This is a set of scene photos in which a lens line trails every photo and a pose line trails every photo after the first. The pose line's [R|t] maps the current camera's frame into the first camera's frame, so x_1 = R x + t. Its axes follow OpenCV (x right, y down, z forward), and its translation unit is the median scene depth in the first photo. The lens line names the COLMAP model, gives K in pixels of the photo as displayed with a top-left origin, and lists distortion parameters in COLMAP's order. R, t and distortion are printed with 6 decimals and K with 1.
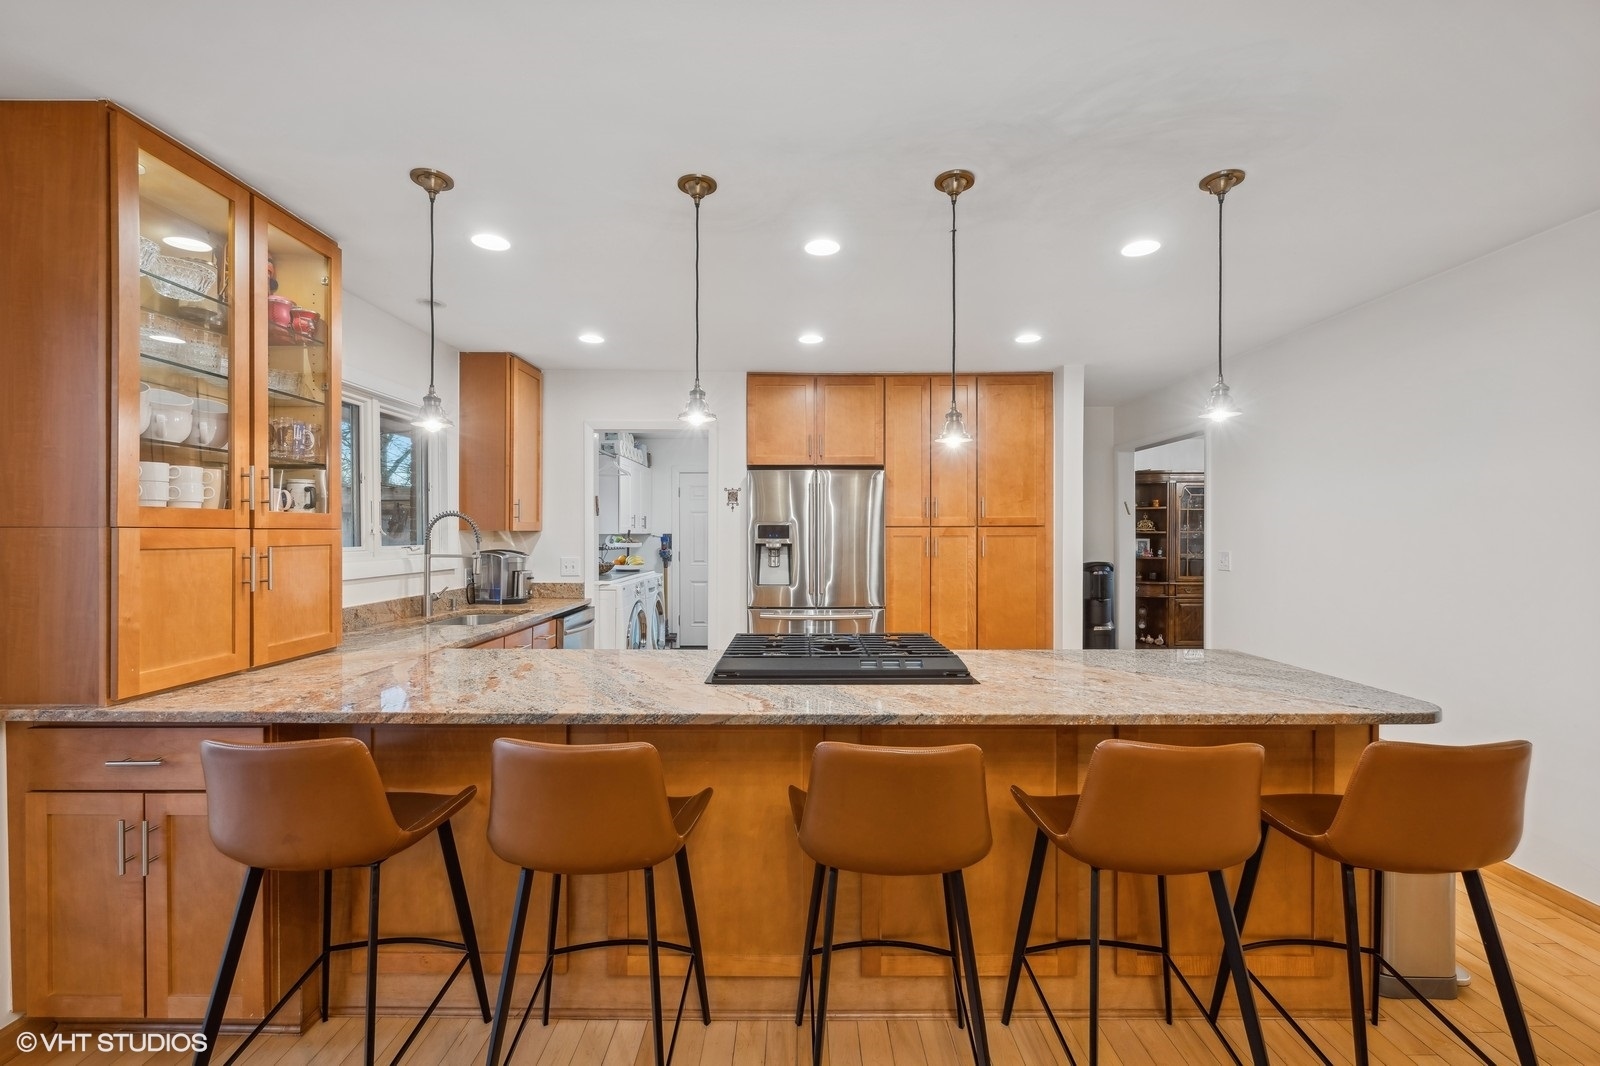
lens RADIAL K [[680.5, 0, 801.5], [0, 680.5, 535.7], [0, 0, 1]] dist [-0.002268, 0.001827]
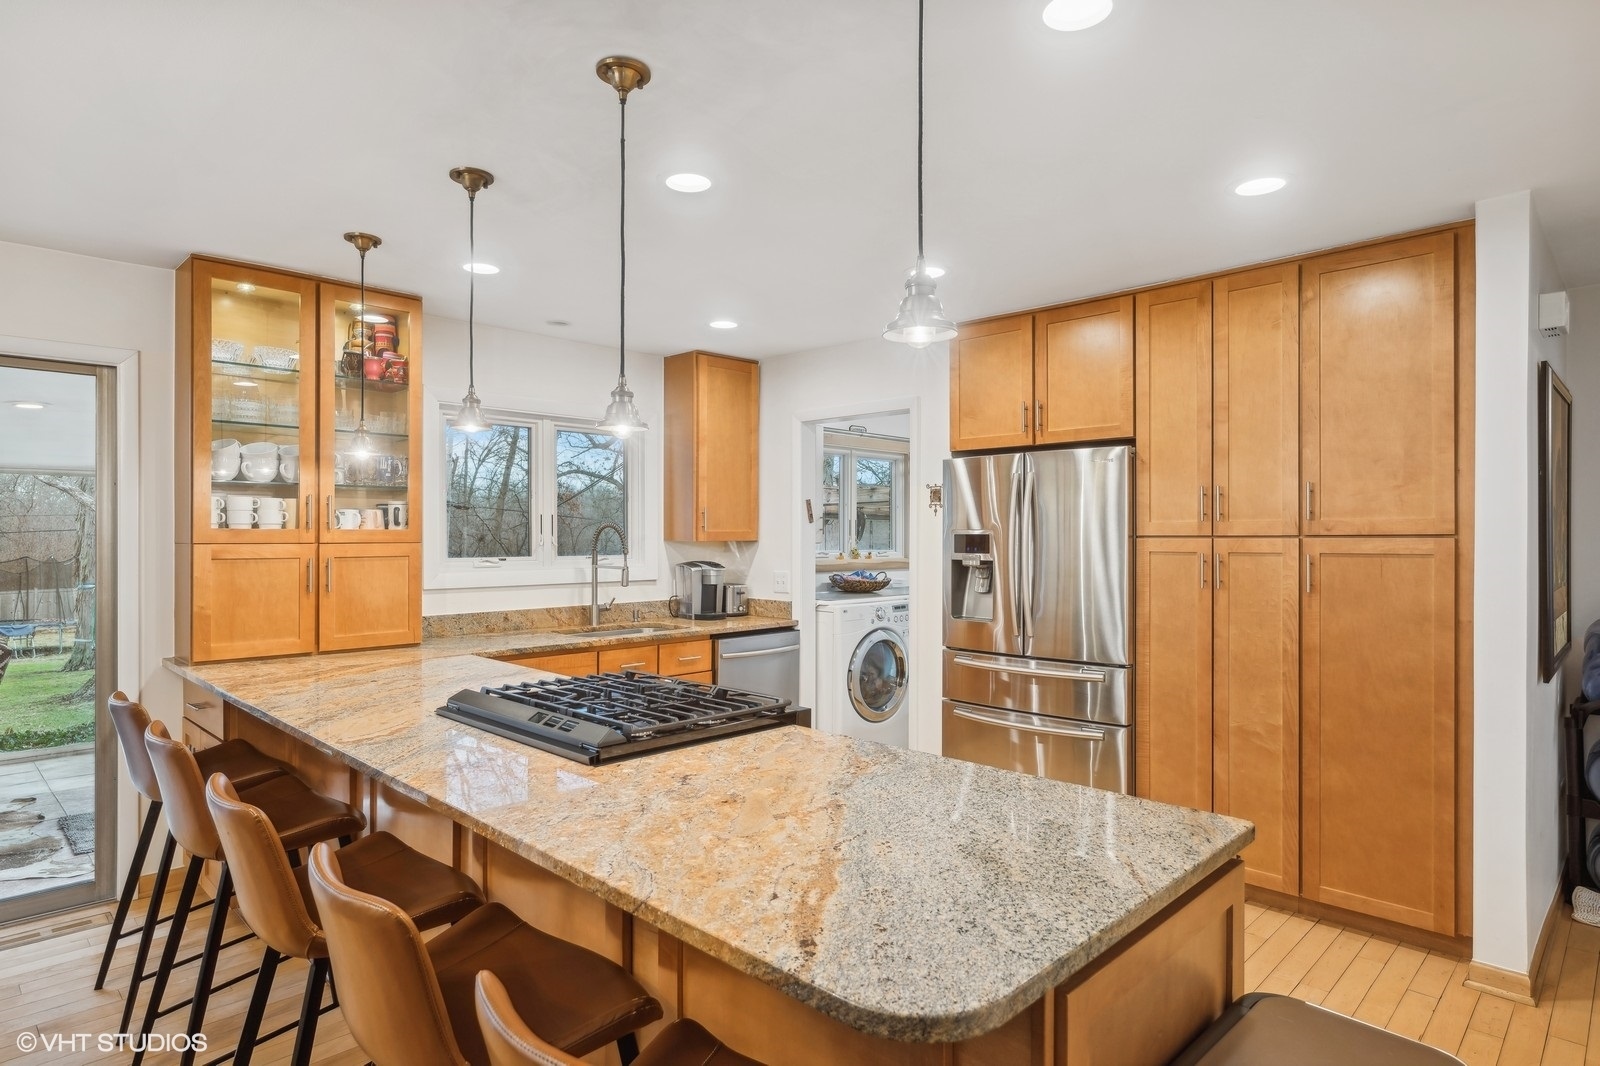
lens RADIAL K [[884.0, 0, 800.7], [0, 884.0, 538.6], [0, 0, 1]] dist [-0.009127, 0.000045]
pose [[0.710963, 0.002322, -0.703226, 0.580607], [-0.003129, 0.999995, 0.000139, -0.013050], [0.703223, 0.002102, 0.710967, 0.264996]]
